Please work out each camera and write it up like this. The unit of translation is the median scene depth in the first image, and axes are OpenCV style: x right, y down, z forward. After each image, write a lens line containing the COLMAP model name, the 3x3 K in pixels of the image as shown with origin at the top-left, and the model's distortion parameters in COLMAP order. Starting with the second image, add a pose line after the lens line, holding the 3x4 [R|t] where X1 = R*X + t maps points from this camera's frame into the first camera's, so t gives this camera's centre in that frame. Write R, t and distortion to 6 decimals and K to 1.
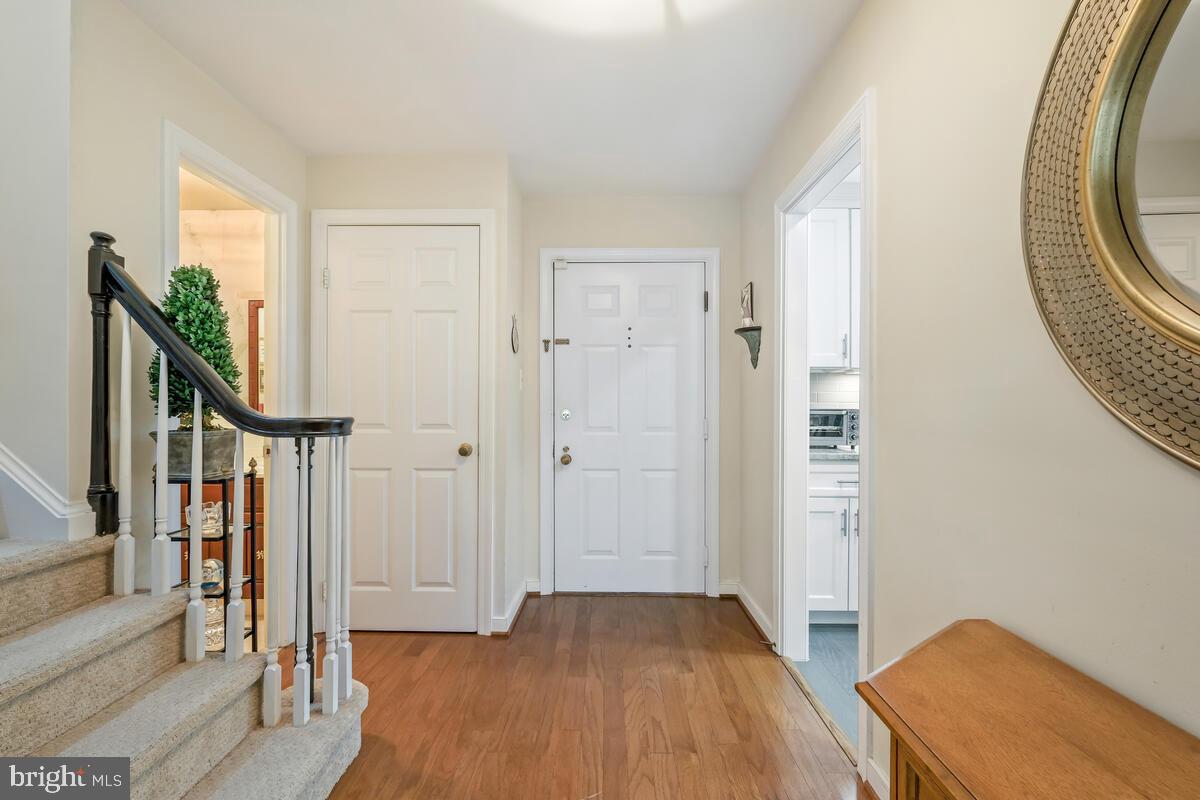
lens RADIAL K [[523.7, 0, 606.8], [0, 523.7, 404.8], [0, 0, 1]] dist [-0.003782, 0.000861]
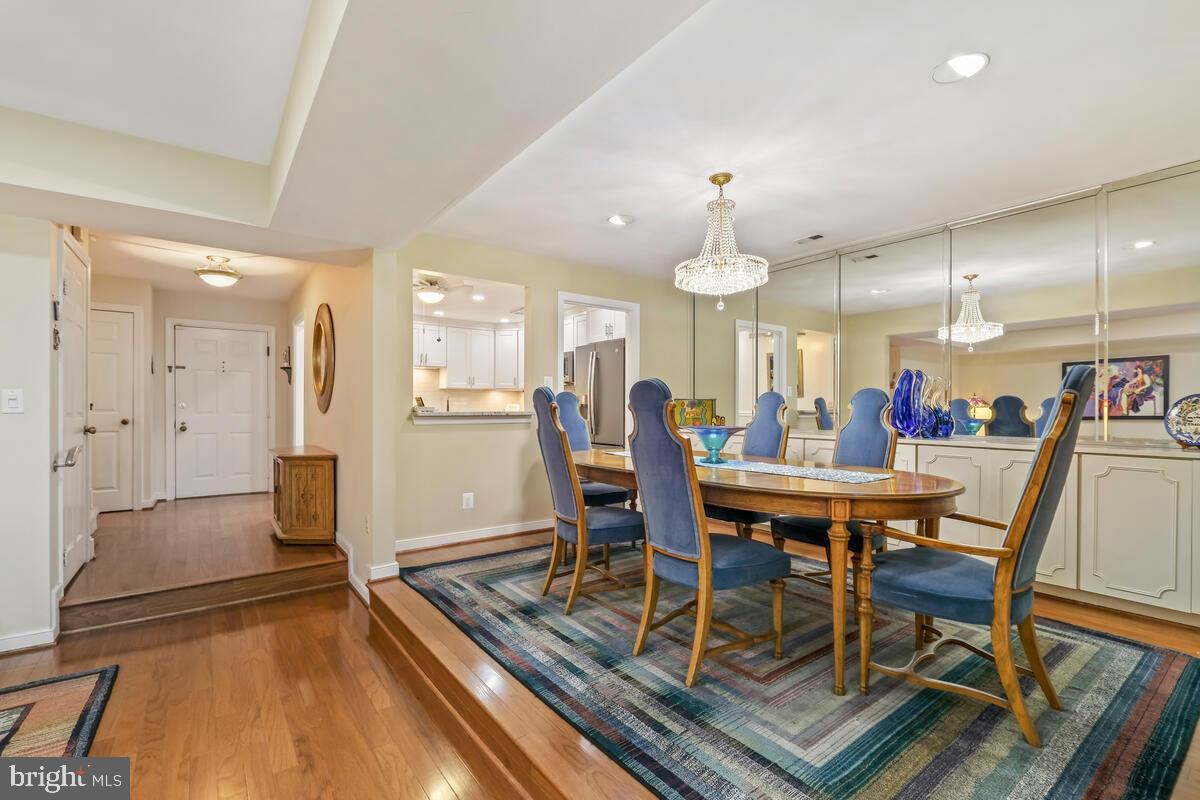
lens RADIAL K [[523.7, 0, 597.3], [0, 523.7, 408.1], [0, 0, 1]] dist [-0.003782, 0.000861]
pose [[0.799575, -0.000839, 0.600566, -0.015177], [-0.002944, 0.999982, 0.005316, 0.014067], [-0.600559, -0.006019, 0.799558, -1.473821]]
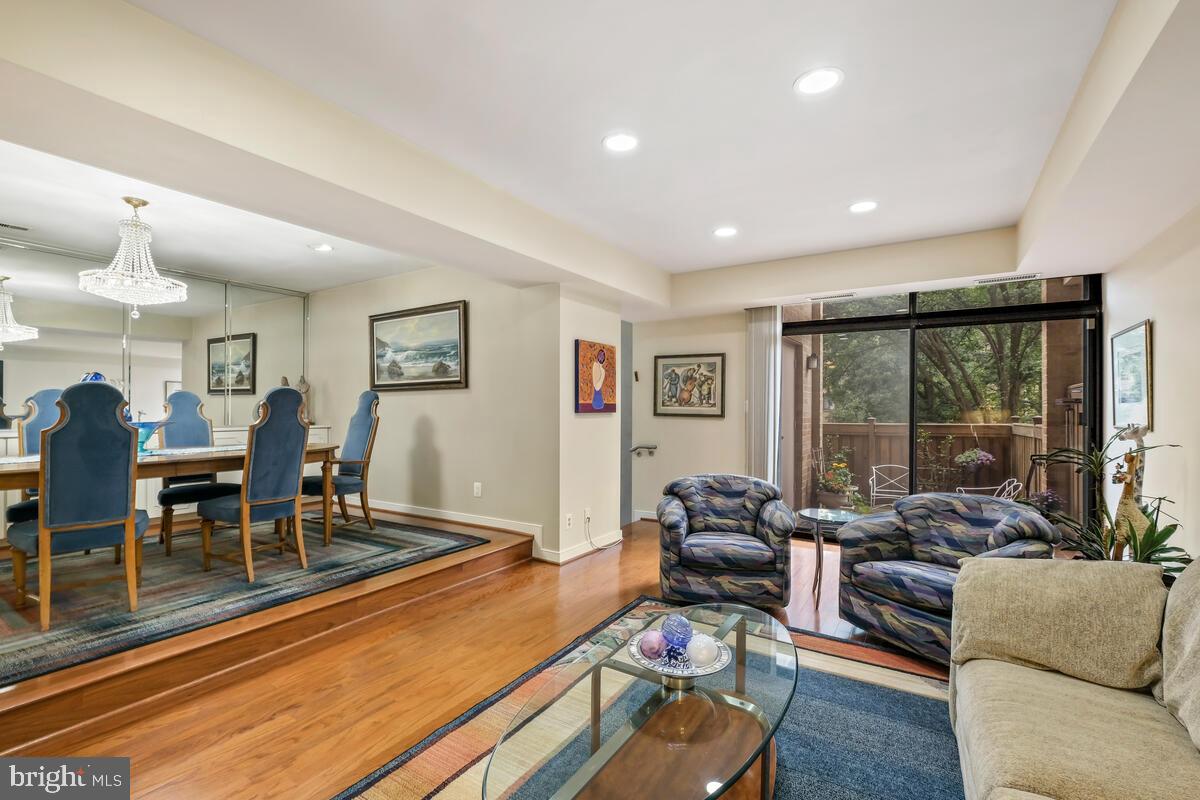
lens RADIAL K [[523.7, 0, 598.5], [0, 523.7, 406.6], [0, 0, 1]] dist [-0.003782, 0.000861]
pose [[-0.841485, 0.002004, 0.540276, -0.649727], [-0.002379, 0.999970, -0.007415, 0.026915], [-0.540275, -0.007525, -0.841455, -0.433043]]
